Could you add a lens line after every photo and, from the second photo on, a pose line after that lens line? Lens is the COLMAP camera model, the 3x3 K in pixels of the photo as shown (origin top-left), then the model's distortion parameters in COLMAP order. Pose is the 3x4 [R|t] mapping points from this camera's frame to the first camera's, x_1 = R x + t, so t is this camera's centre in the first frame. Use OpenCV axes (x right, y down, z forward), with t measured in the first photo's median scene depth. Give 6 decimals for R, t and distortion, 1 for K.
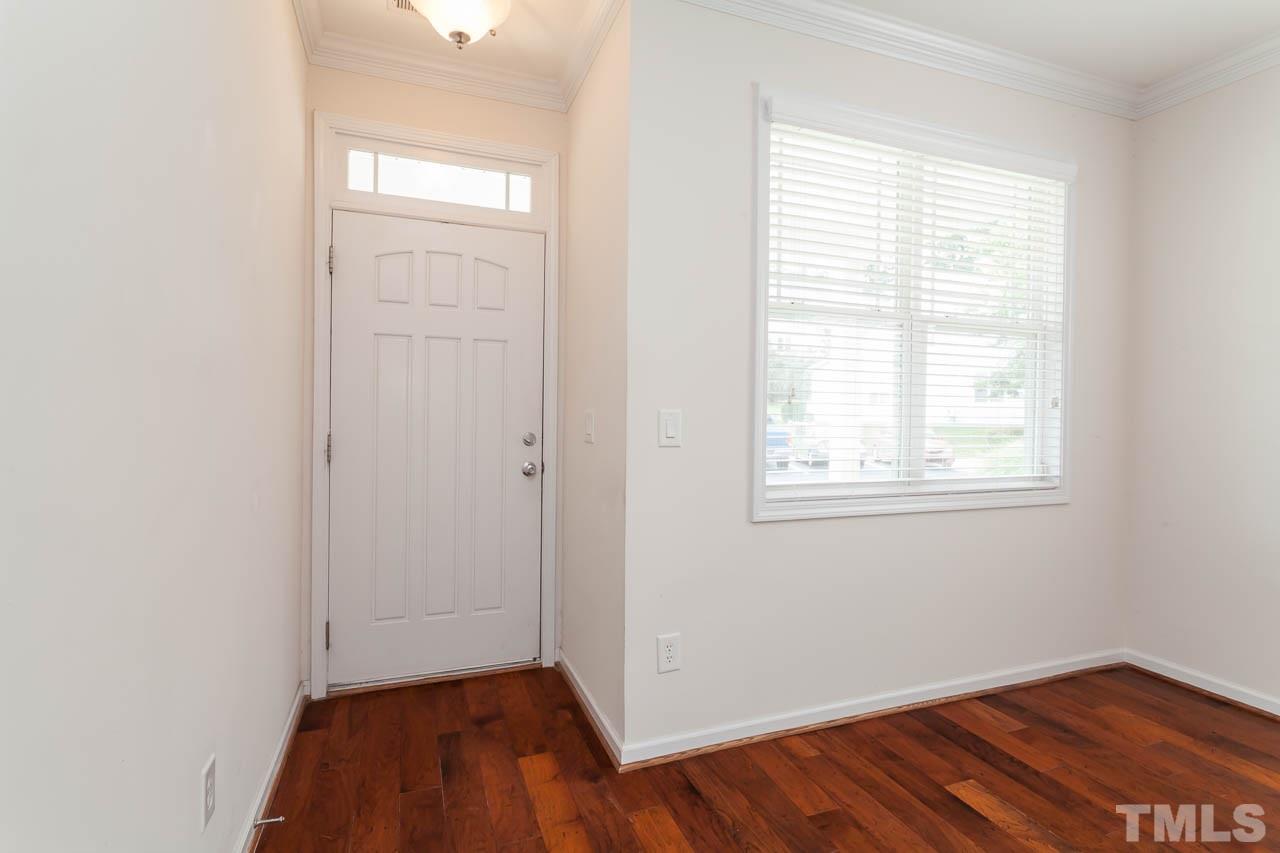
lens RADIAL K [[611.6, 0, 637.5], [0, 611.6, 423.0], [0, 0, 1]] dist [0.003311, 0.001624]
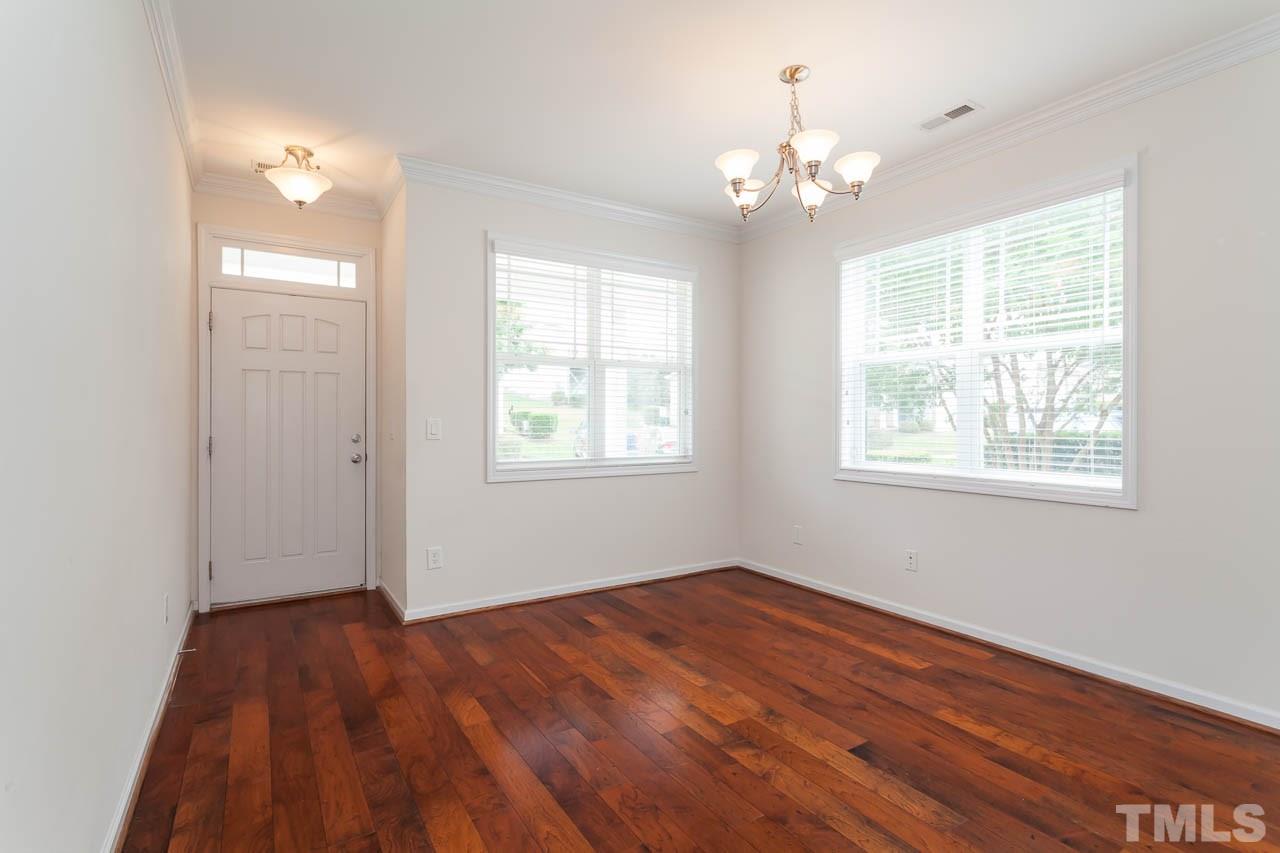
lens RADIAL K [[611.6, 0, 637.5], [0, 611.6, 423.0], [0, 0, 1]] dist [0.003311, 0.001624]
pose [[0.981131, -0.011298, 0.193014, 0.240348], [0.012552, 0.999907, -0.005279, 0.006197], [-0.192936, 0.007603, 0.981182, -0.692062]]
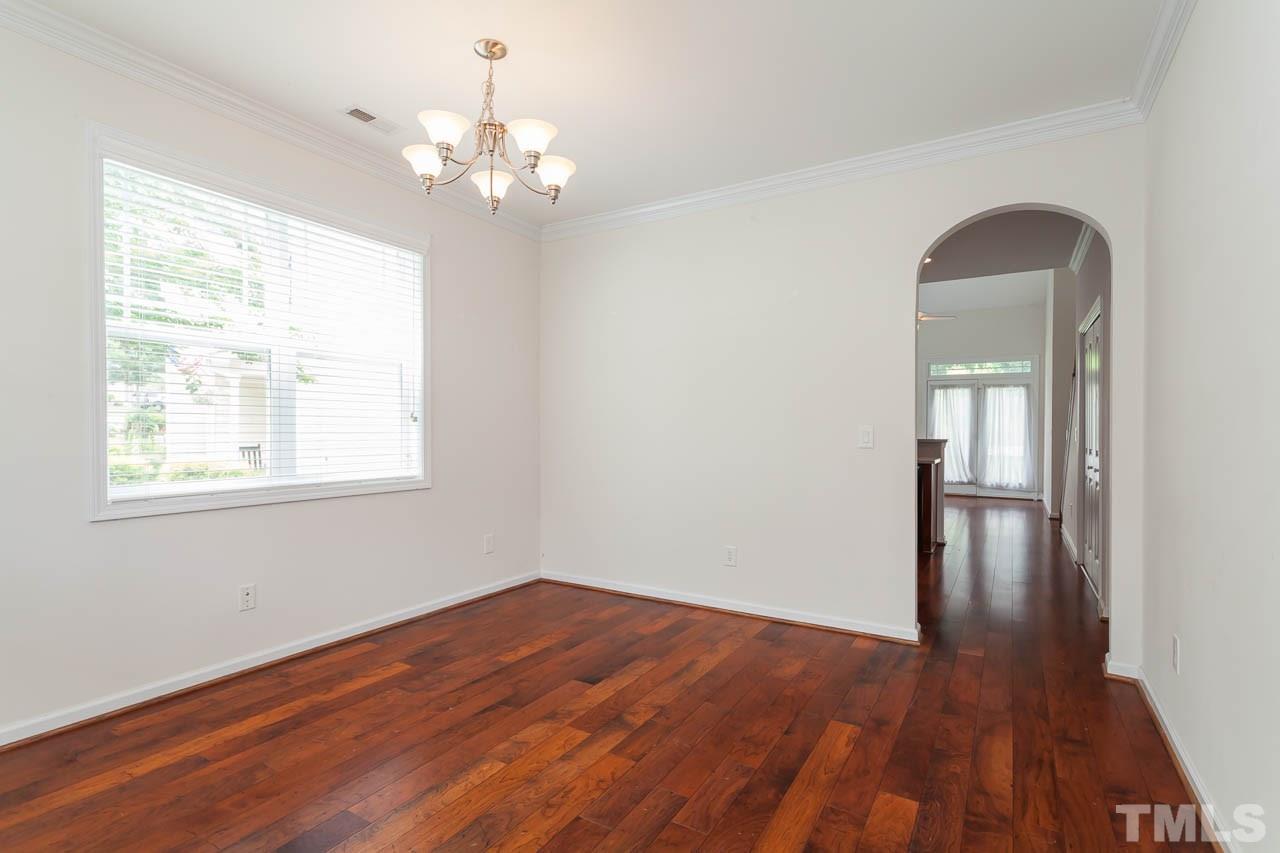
lens RADIAL K [[617.2, 0, 640.6], [0, 617.2, 435.8], [0, 0, 1]] dist [0.003615, 0.001615]
pose [[-0.616212, -0.023585, 0.787227, -0.225172], [-0.002693, 0.999609, 0.027841, -0.009887], [-0.787575, 0.015036, -0.616035, 0.731180]]
